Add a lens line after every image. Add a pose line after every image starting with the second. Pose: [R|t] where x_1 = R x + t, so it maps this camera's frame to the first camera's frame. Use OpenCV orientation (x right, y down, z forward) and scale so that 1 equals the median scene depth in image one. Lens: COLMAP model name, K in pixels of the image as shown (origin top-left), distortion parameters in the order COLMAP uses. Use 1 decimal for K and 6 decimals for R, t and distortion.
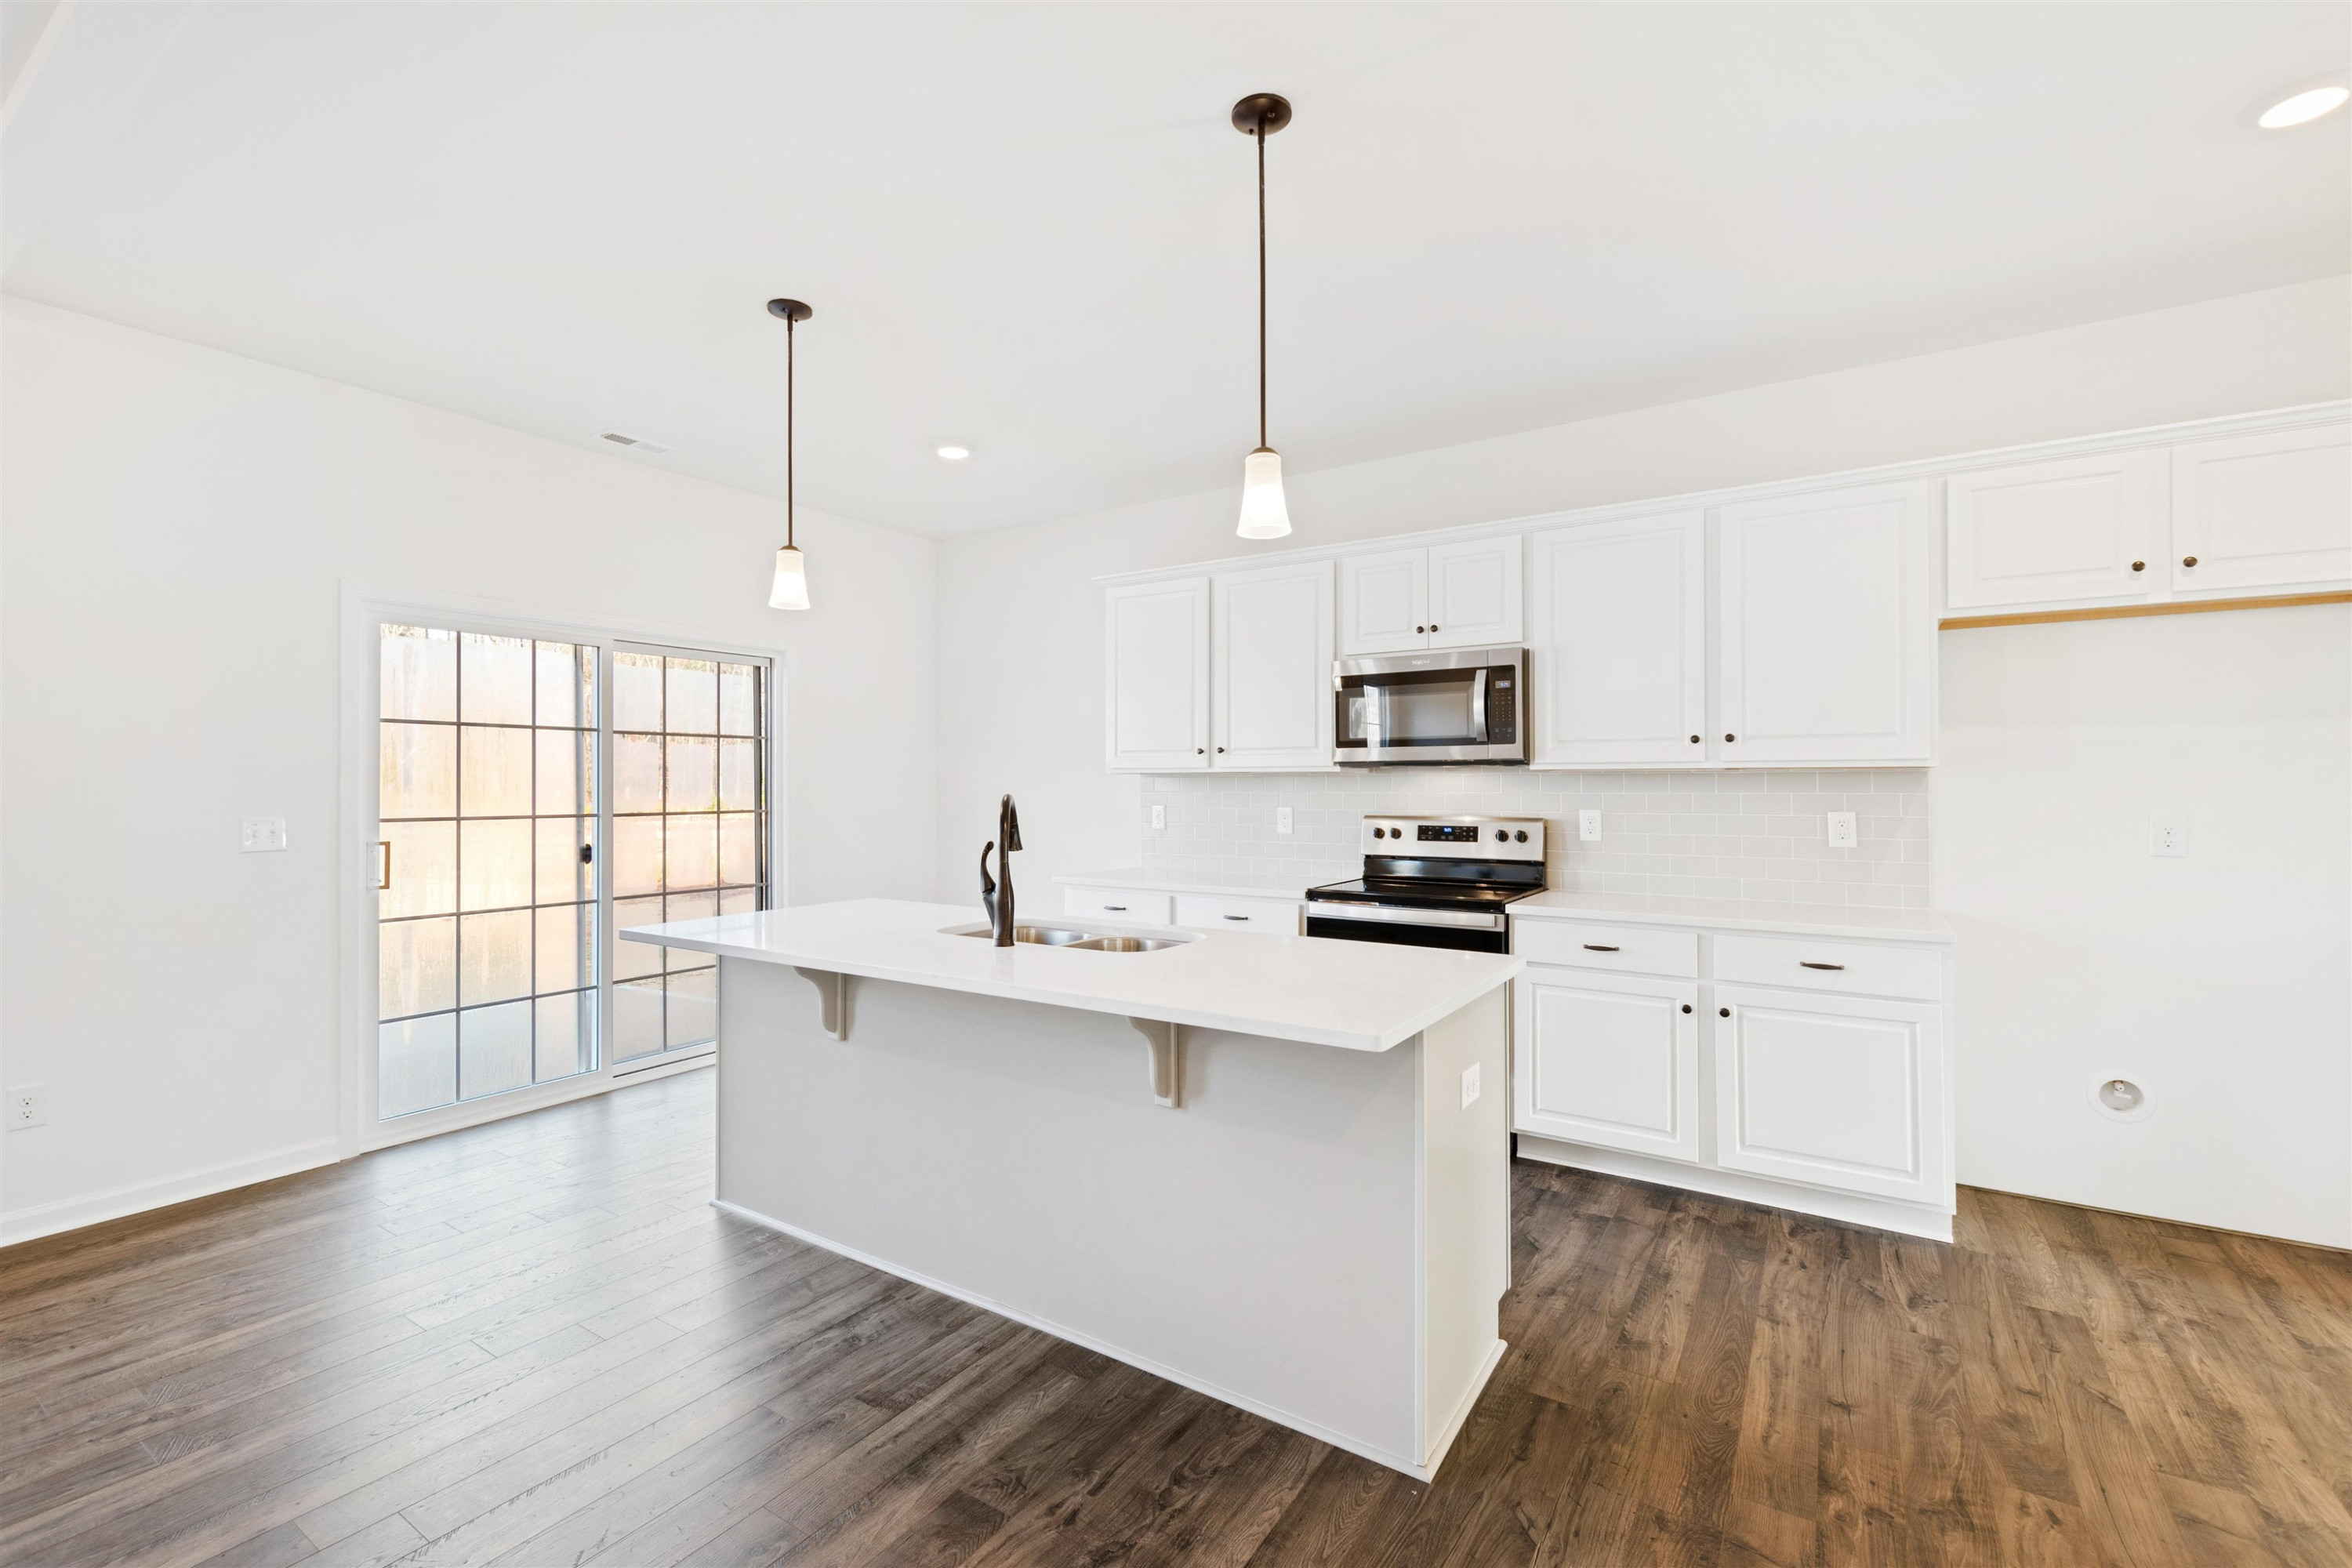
lens RADIAL K [[1019.2, 0, 1136.8], [0, 1019.2, 763.4], [0, 0, 1]] dist [-0.003556, -0.001519]
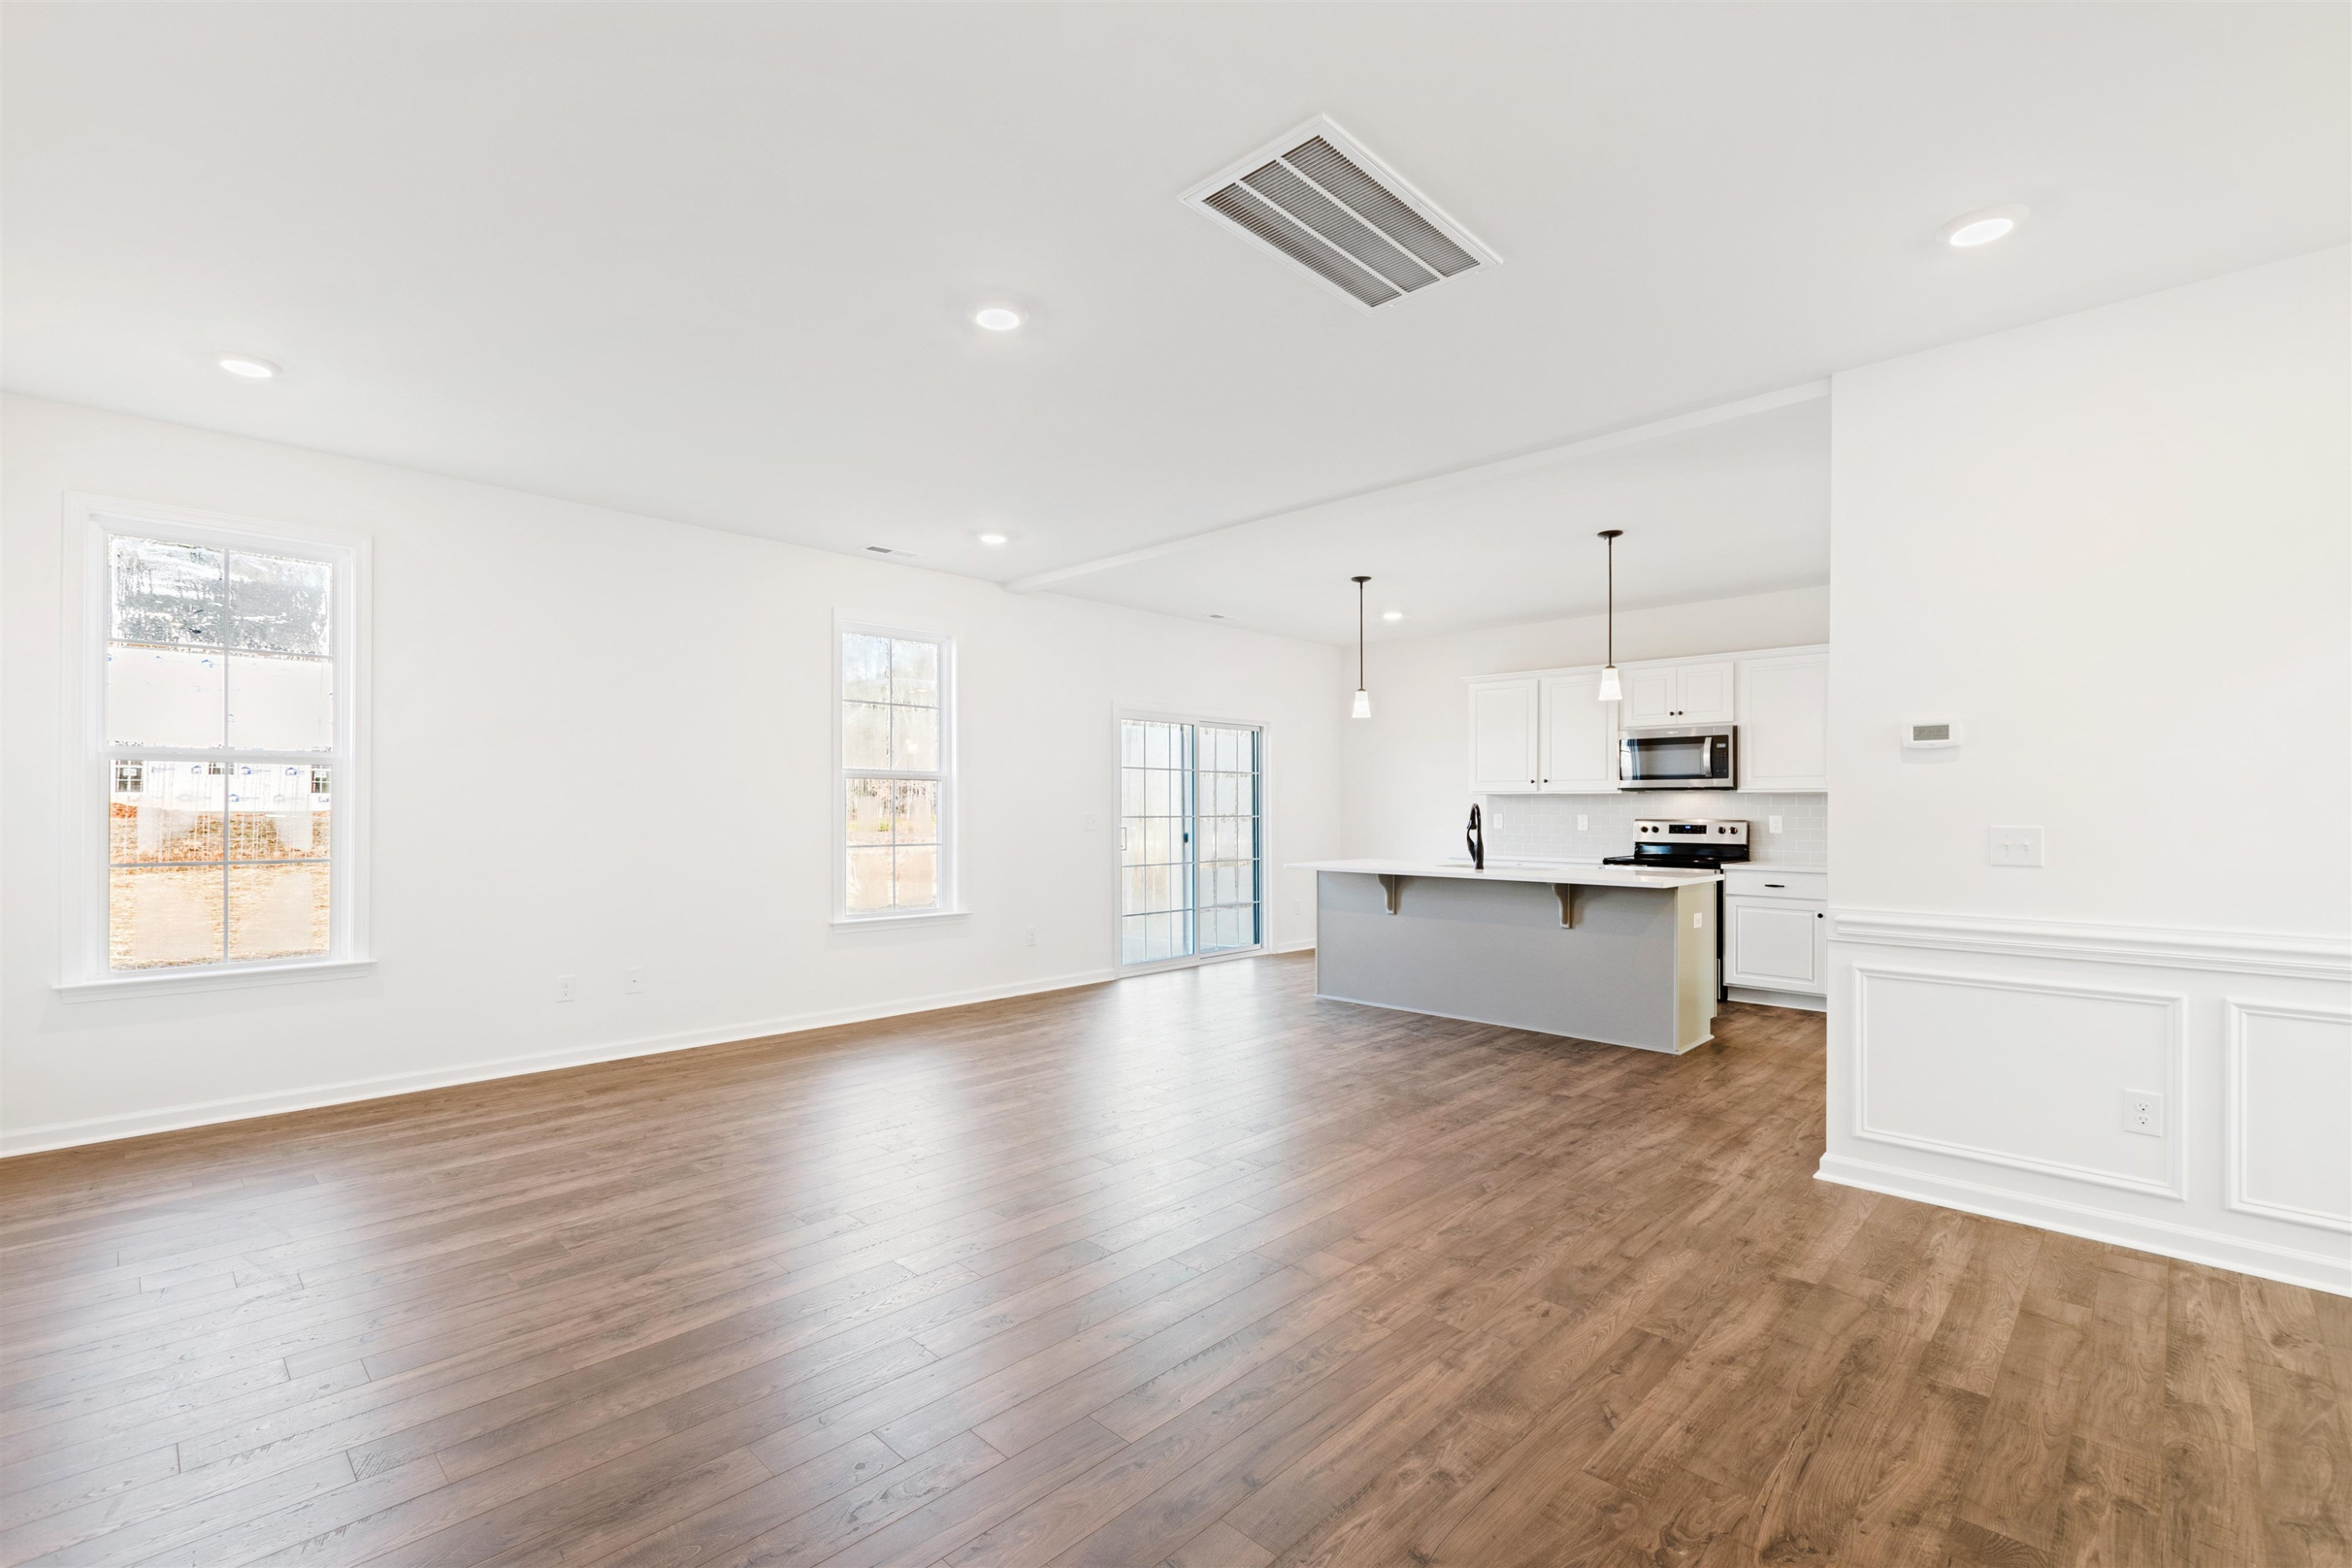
lens RADIAL K [[1035.4, 0, 1165.4], [0, 1035.4, 809.4], [0, 0, 1]] dist [0.013079, -0.002445]
pose [[0.985766, 0.002773, -0.168099, -0.301154], [0.001575, 0.999668, 0.025729, -0.012823], [0.168115, -0.025628, 0.985434, -0.978870]]
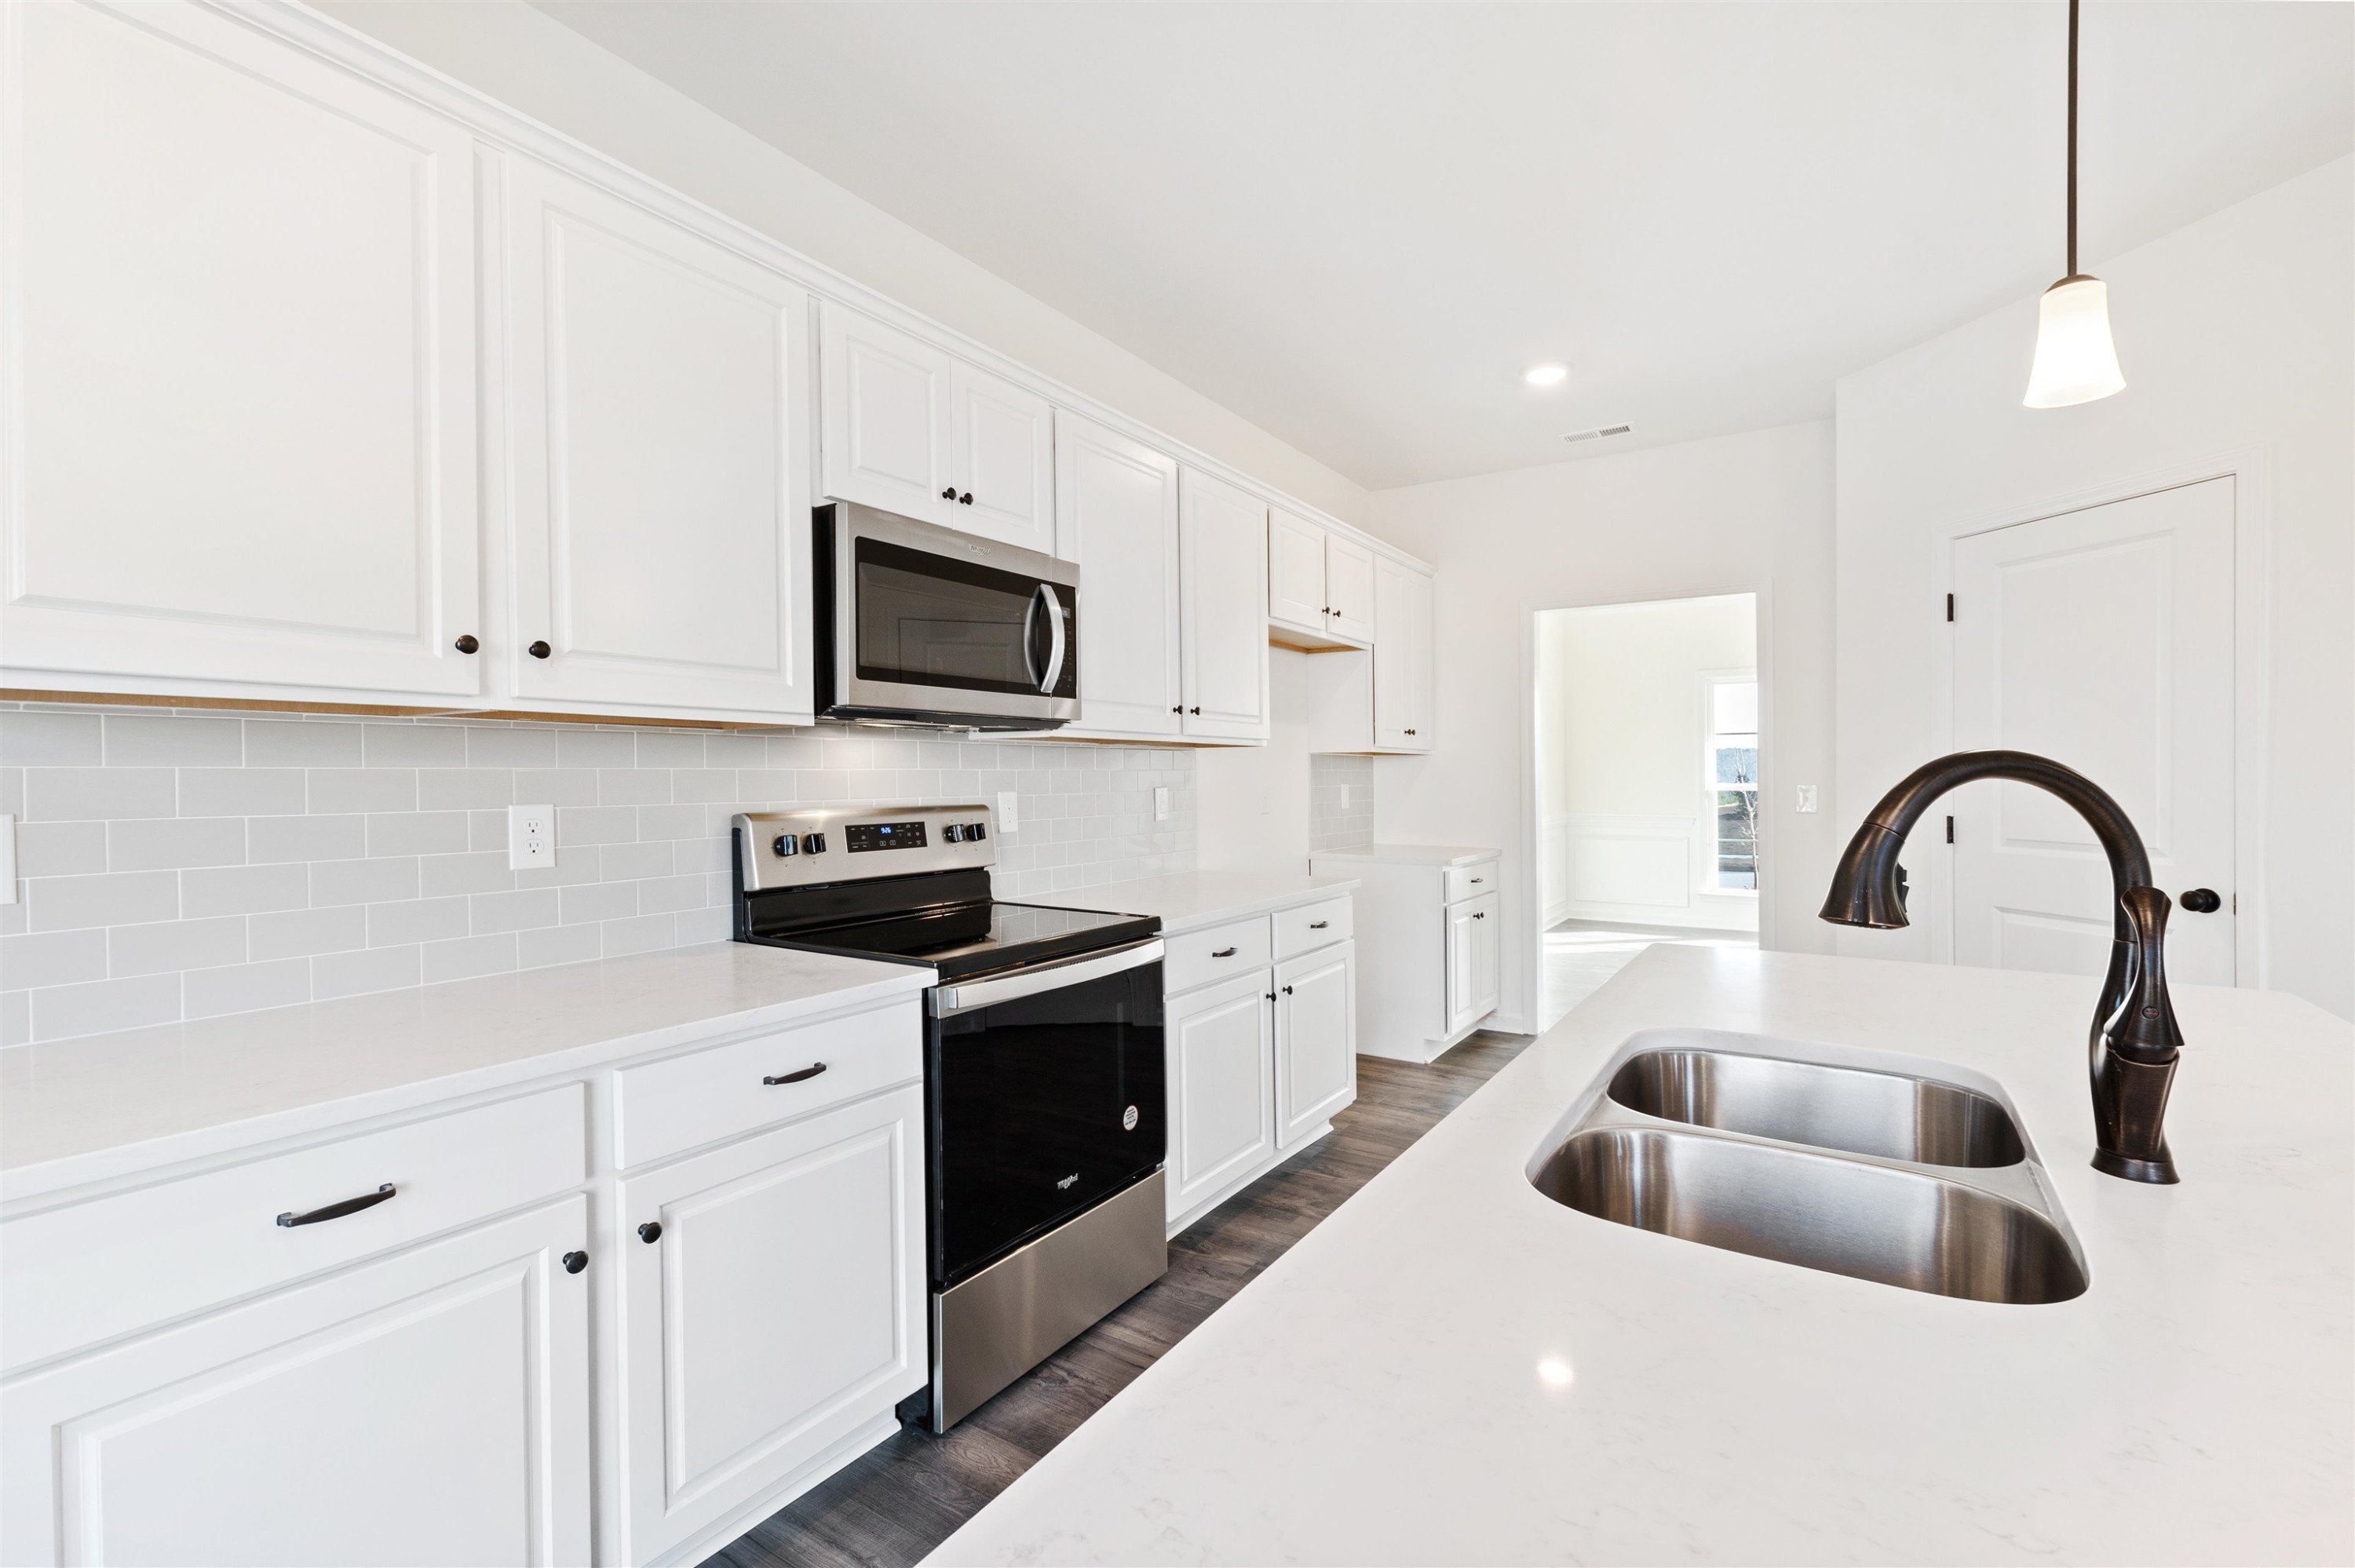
lens RADIAL K [[1036.6, 0, 1179.9], [0, 1036.6, 783.9], [0, 0, 1]] dist [0.013079, -0.002445]
pose [[-0.027675, -0.008370, 0.999582, -0.341620], [-0.019986, 0.999770, 0.007819, 0.032364], [-0.999417, -0.019762, -0.027836, 0.925303]]
